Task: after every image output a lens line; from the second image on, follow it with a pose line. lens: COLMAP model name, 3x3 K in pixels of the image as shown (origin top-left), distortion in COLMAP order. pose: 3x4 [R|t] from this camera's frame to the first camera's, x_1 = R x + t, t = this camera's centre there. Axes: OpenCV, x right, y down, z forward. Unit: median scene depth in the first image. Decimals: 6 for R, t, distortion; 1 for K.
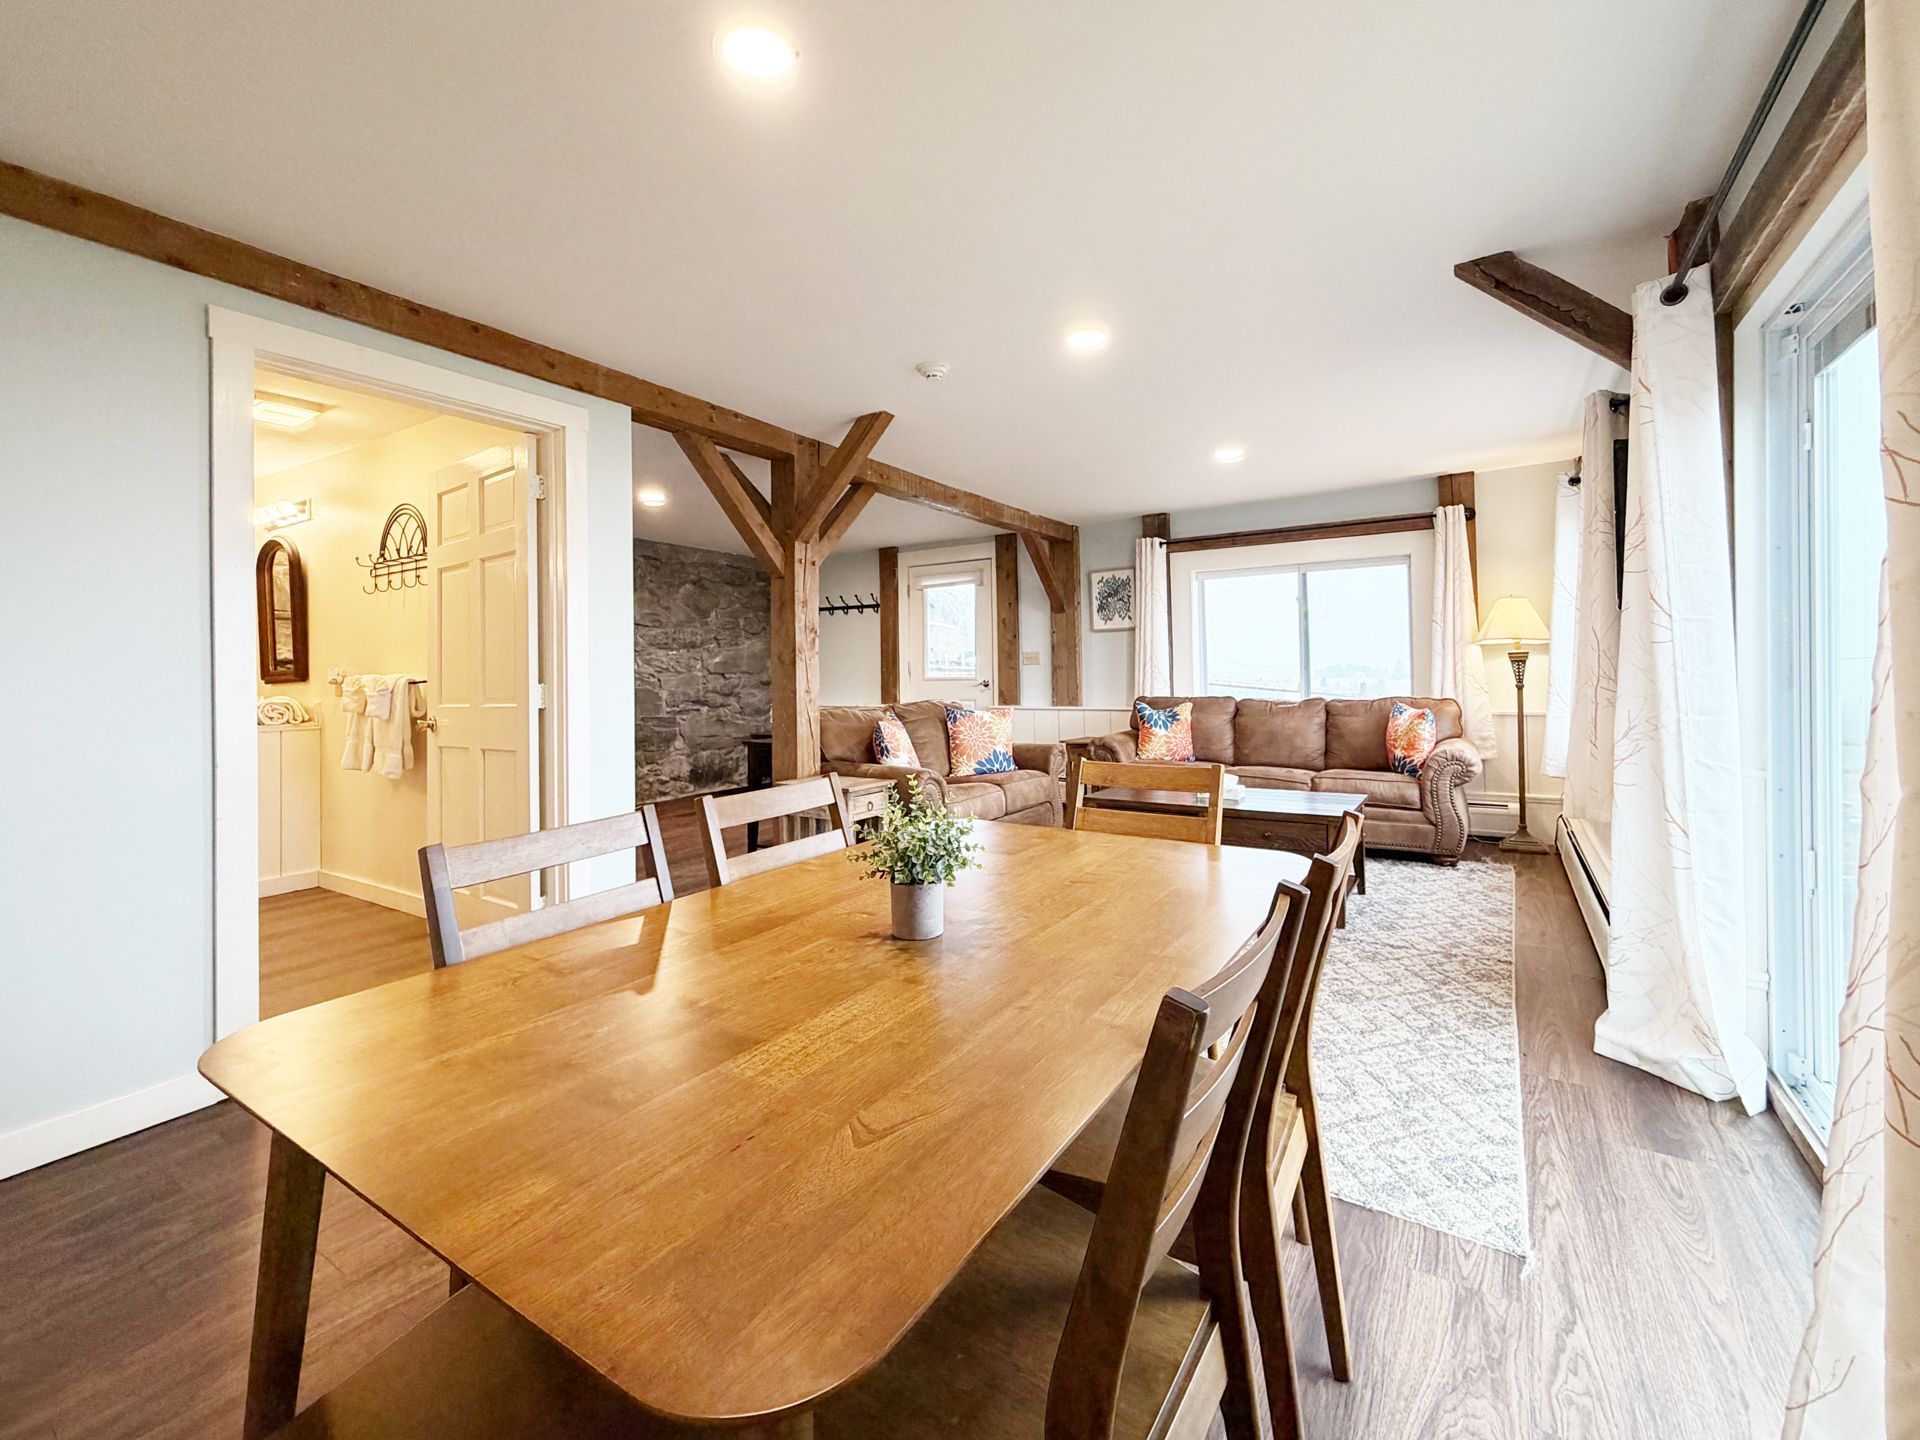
lens RADIAL K [[815.8, 0, 966.2], [0, 815.8, 663.9], [0, 0, 1]] dist [0.001688, 0.000069]
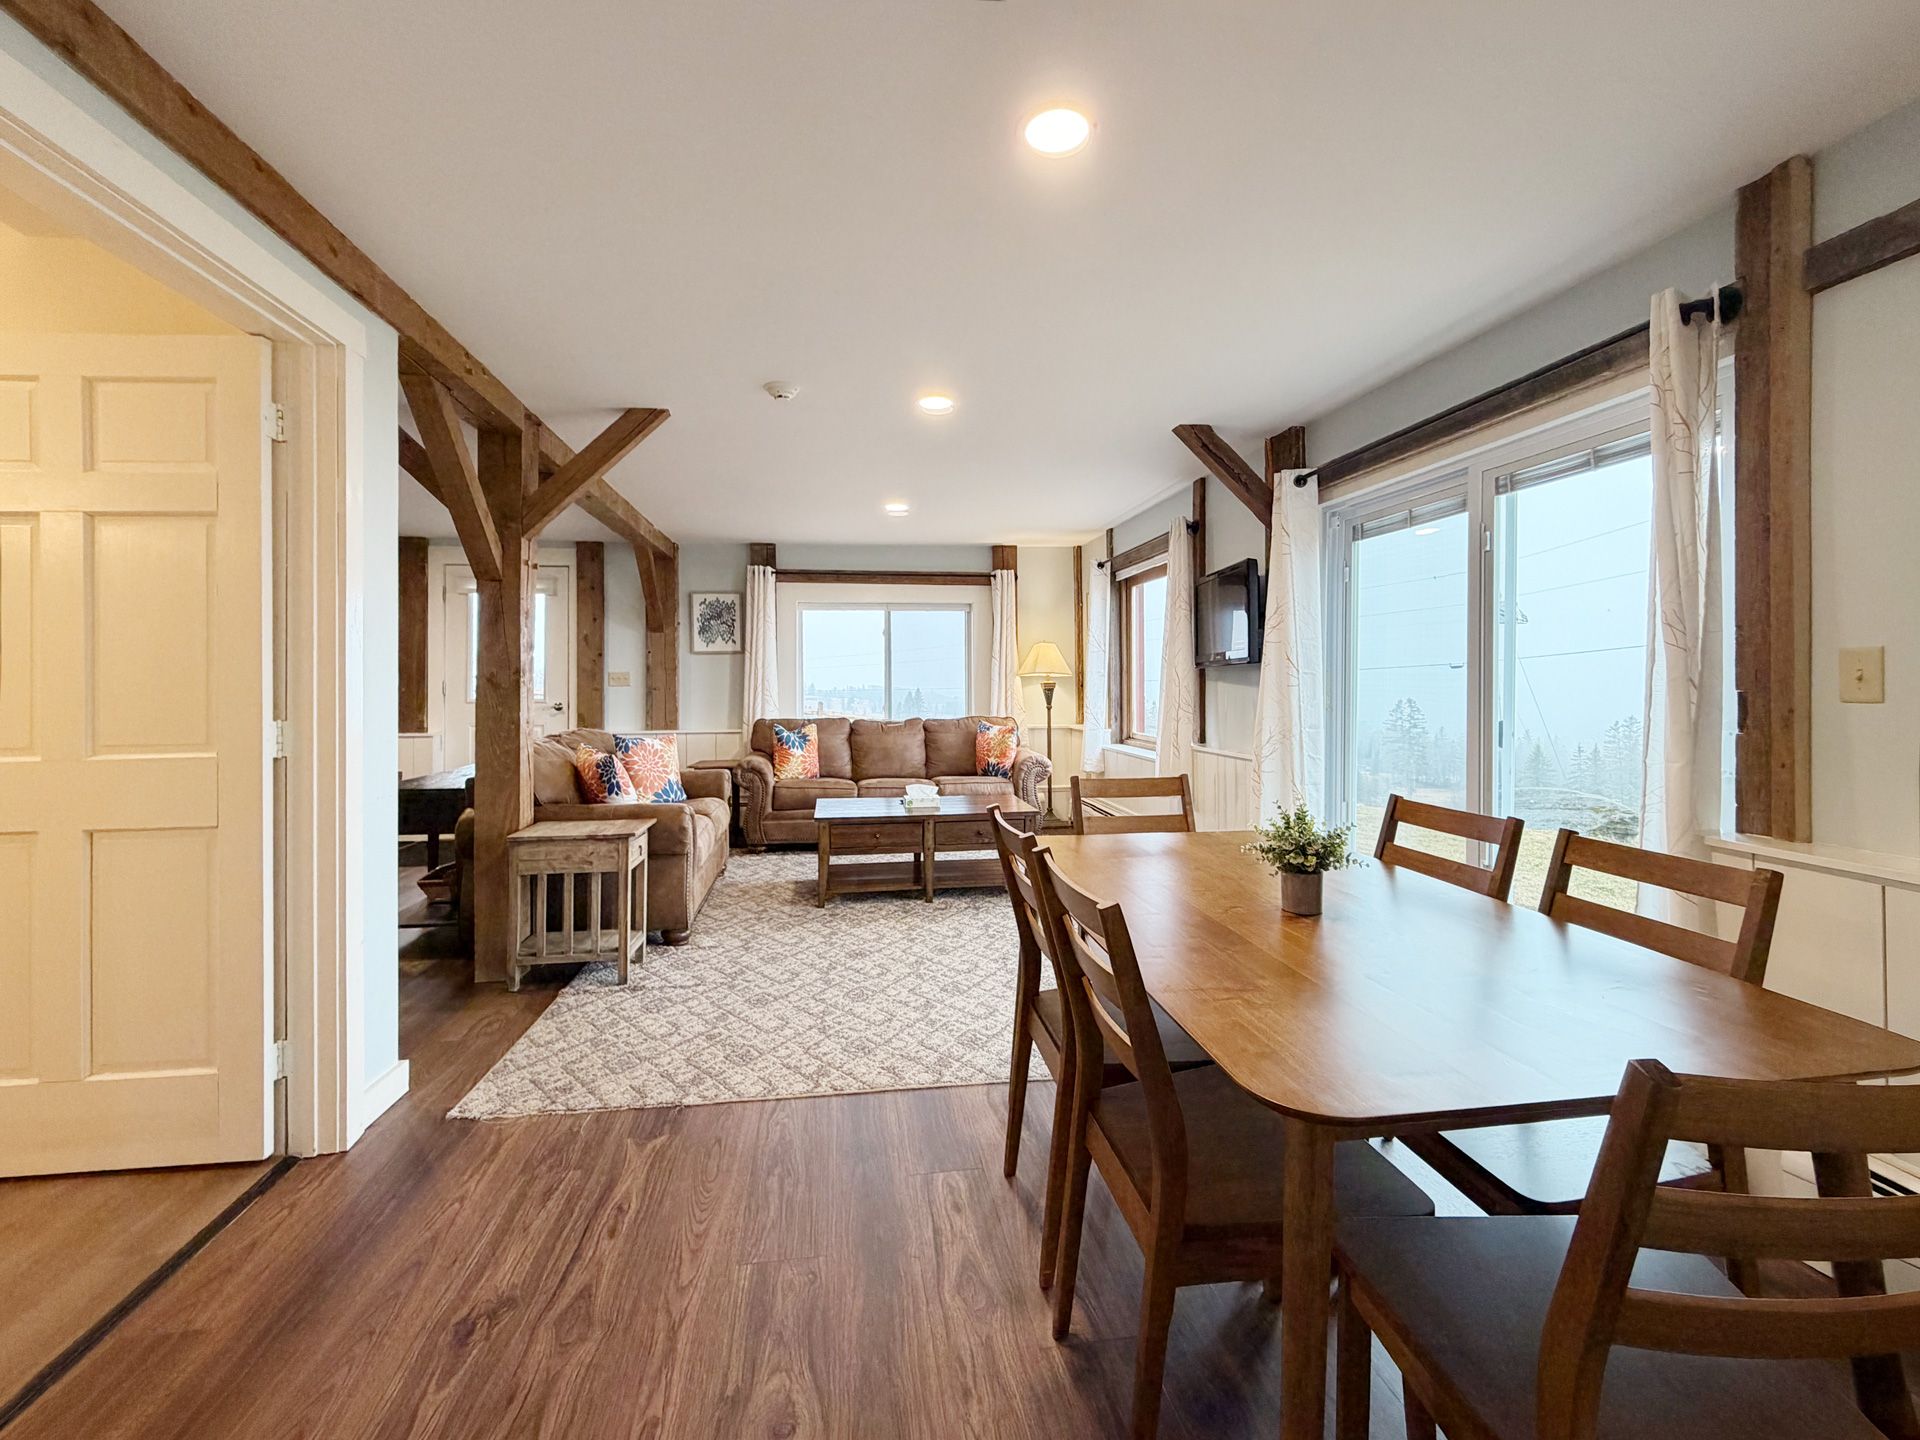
lens RADIAL K [[798.4, 0, 947.8], [0, 798.4, 681.4], [0, 0, 1]] dist [0.000808, 0.000026]
pose [[0.753497, 0.014245, 0.657297, -0.263420], [-0.014589, 0.999881, -0.004946, -0.005991], [-0.657289, -0.005862, 0.753616, 0.077542]]
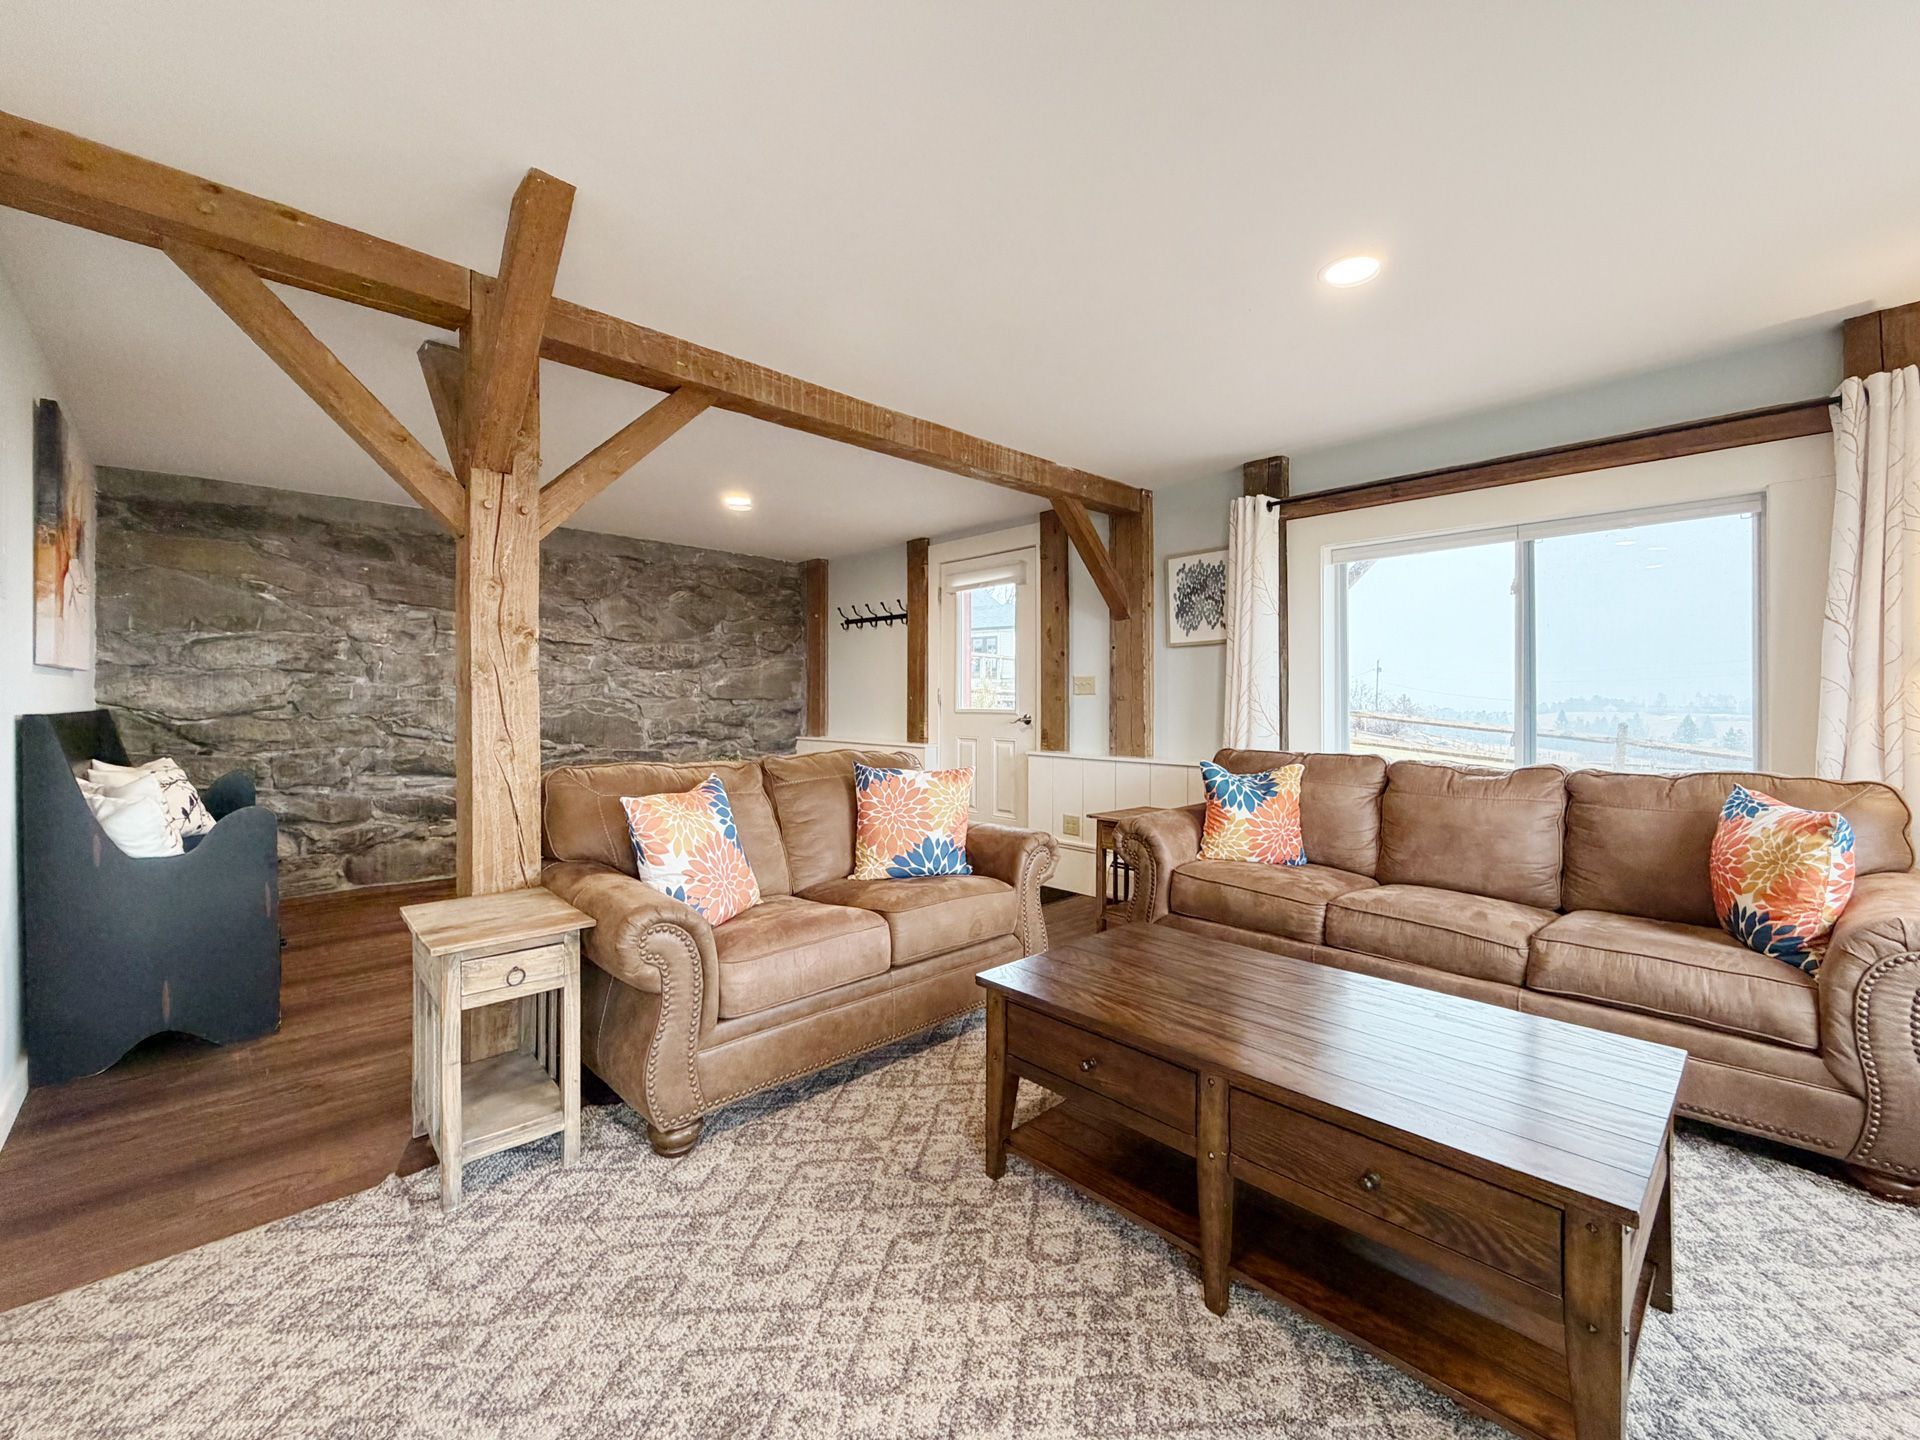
lens RADIAL K [[780.9, 0, 970.8], [0, 780.9, 702.0], [0, 0, 1]] dist [-0.000227, 0.000133]
pose [[0.972285, 0.017022, -0.233177, 0.158092], [-0.013219, 0.999753, 0.017862, -0.003697], [0.233423, -0.014284, 0.972270, 0.362282]]
